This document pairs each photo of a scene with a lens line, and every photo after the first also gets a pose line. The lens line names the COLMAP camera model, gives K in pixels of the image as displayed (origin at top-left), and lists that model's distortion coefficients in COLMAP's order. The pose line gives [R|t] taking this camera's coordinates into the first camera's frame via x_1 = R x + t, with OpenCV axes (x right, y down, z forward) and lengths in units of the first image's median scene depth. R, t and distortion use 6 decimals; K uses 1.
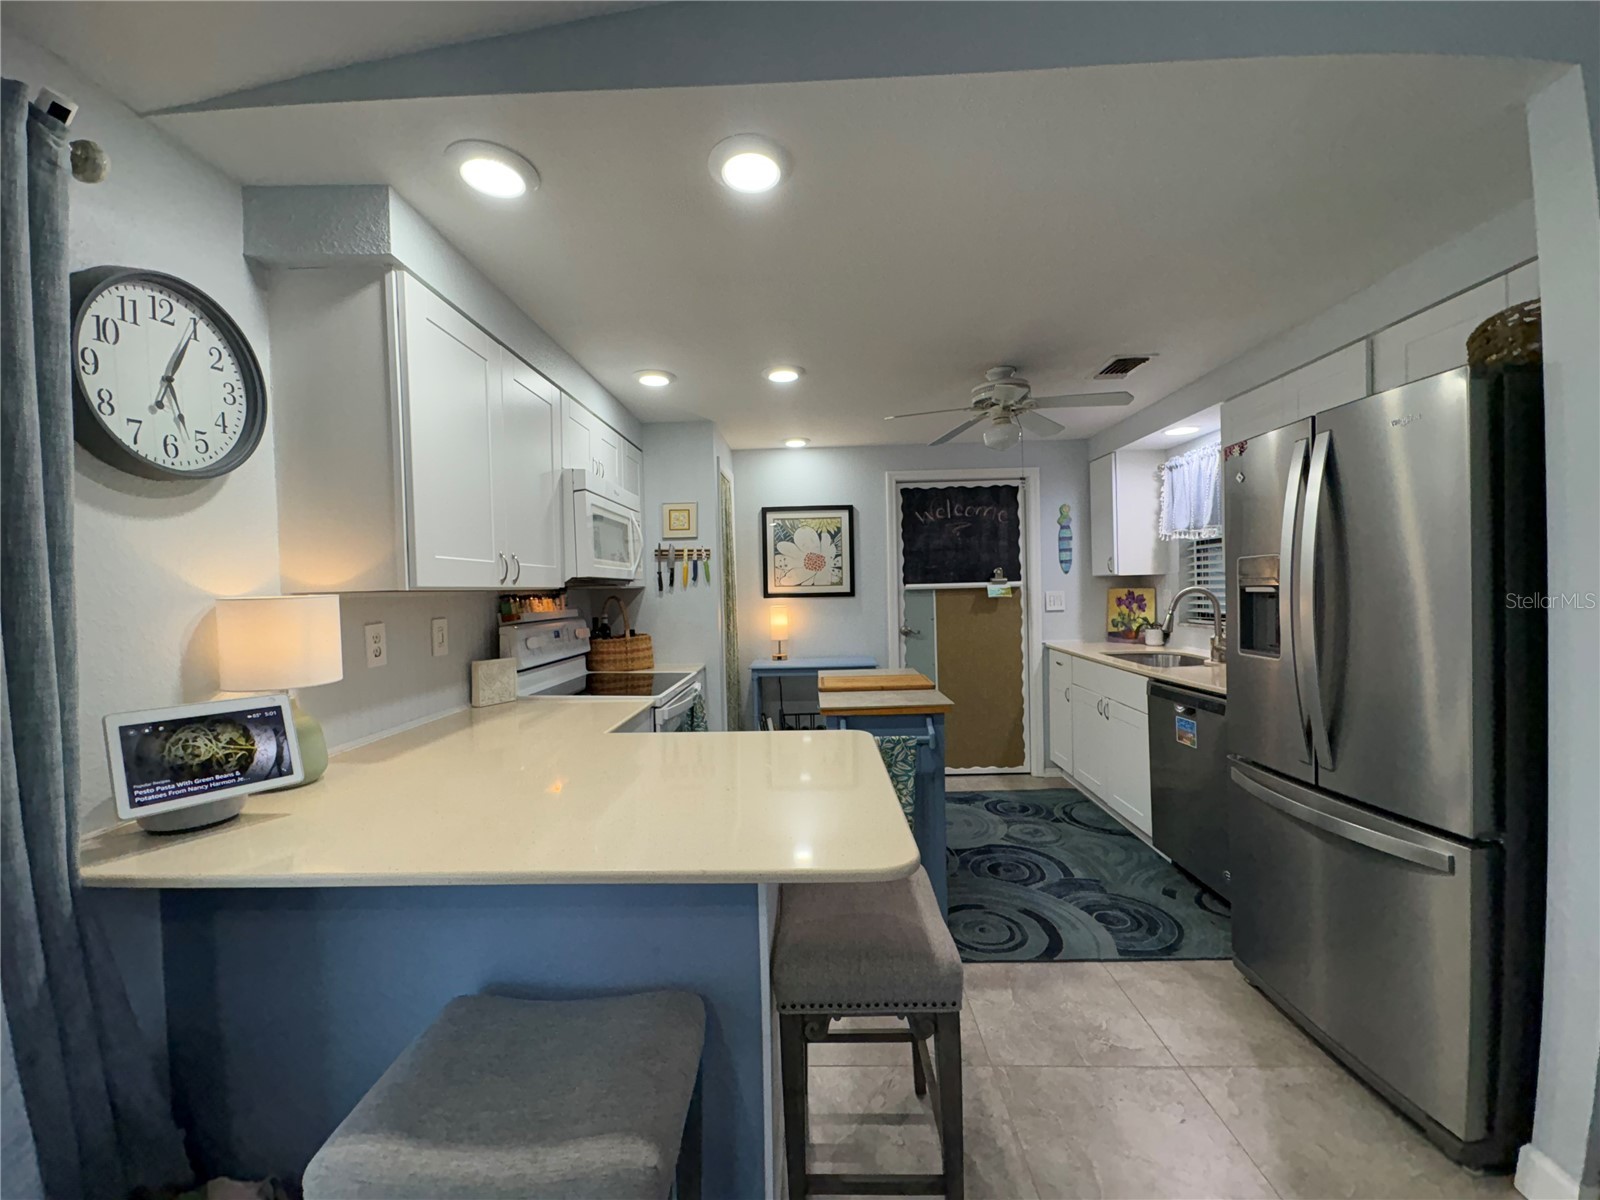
lens RADIAL K [[639.1, 0, 804.6], [0, 639.1, 606.9], [0, 0, 1]] dist [-0.001352, 0.000301]
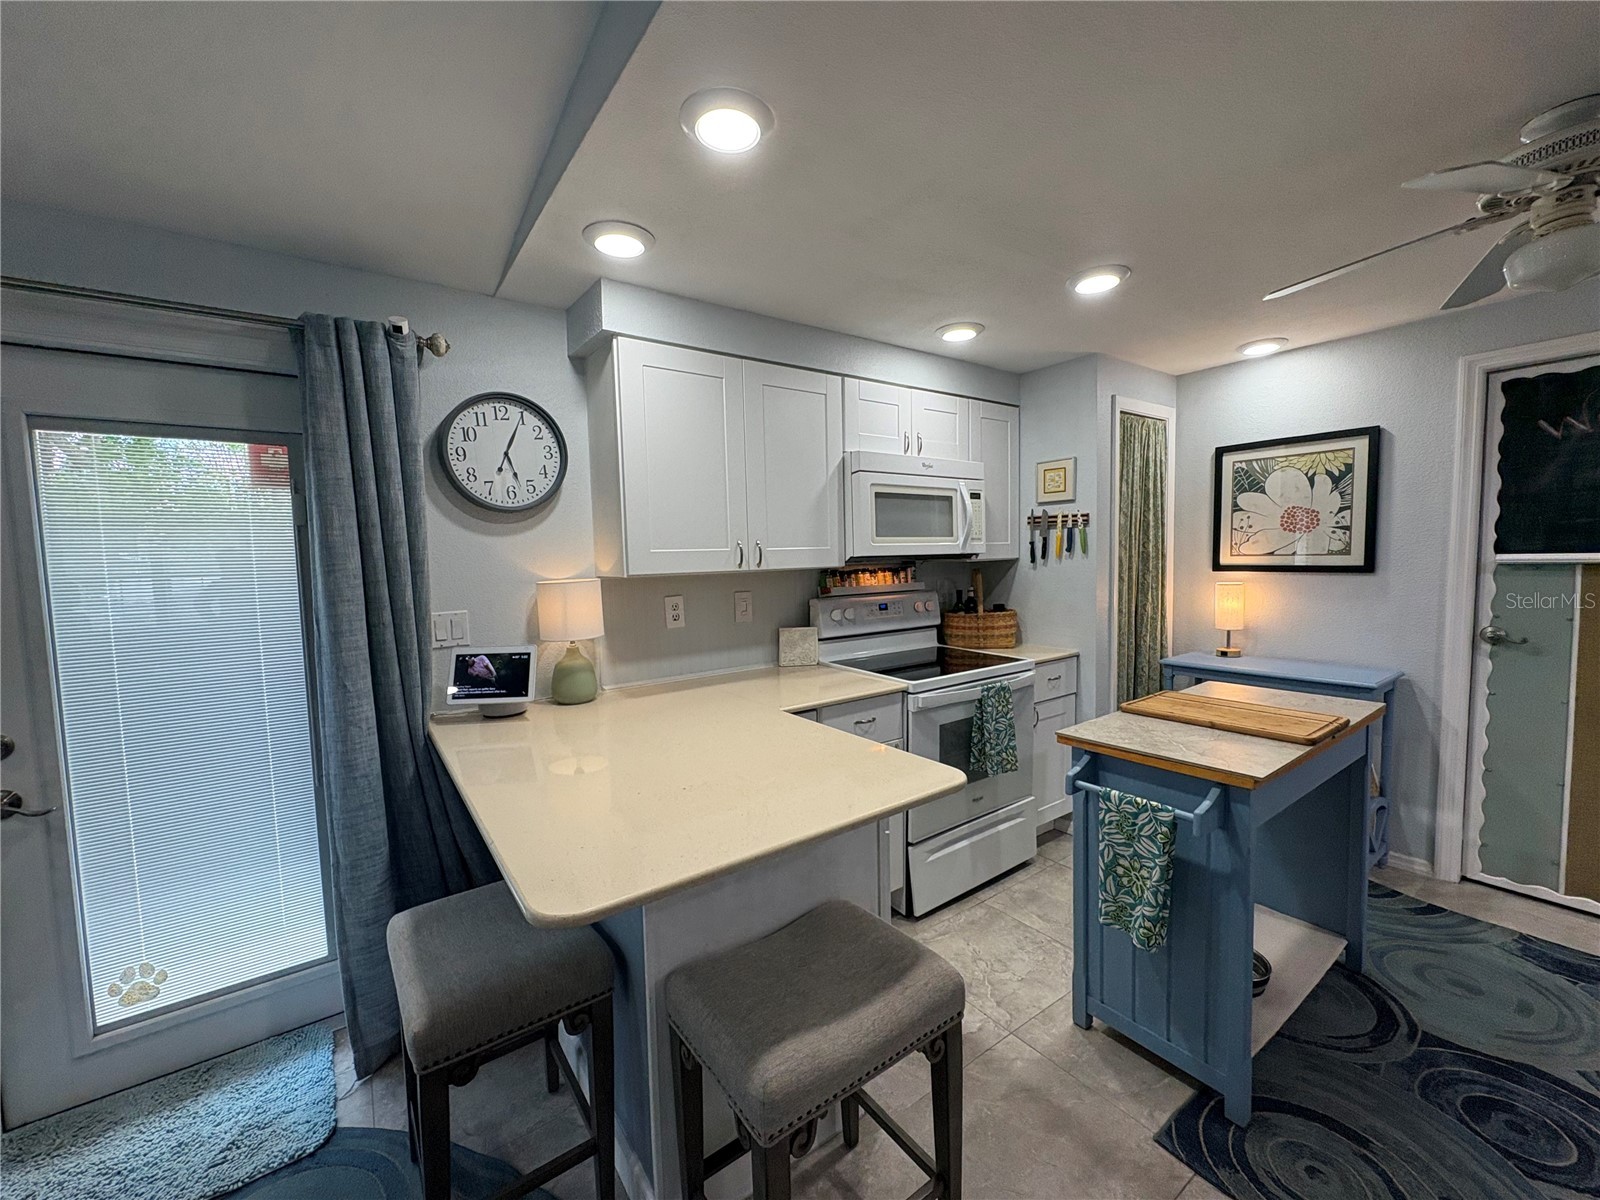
lens RADIAL K [[639.1, 0, 801.8], [0, 639.1, 601.2], [0, 0, 1]] dist [-0.001352, 0.000301]
pose [[0.599388, 0.065242, -0.797795, 0.297939], [-0.011704, 0.997281, 0.072762, -0.033580], [0.800373, -0.034275, 0.598522, 0.208293]]
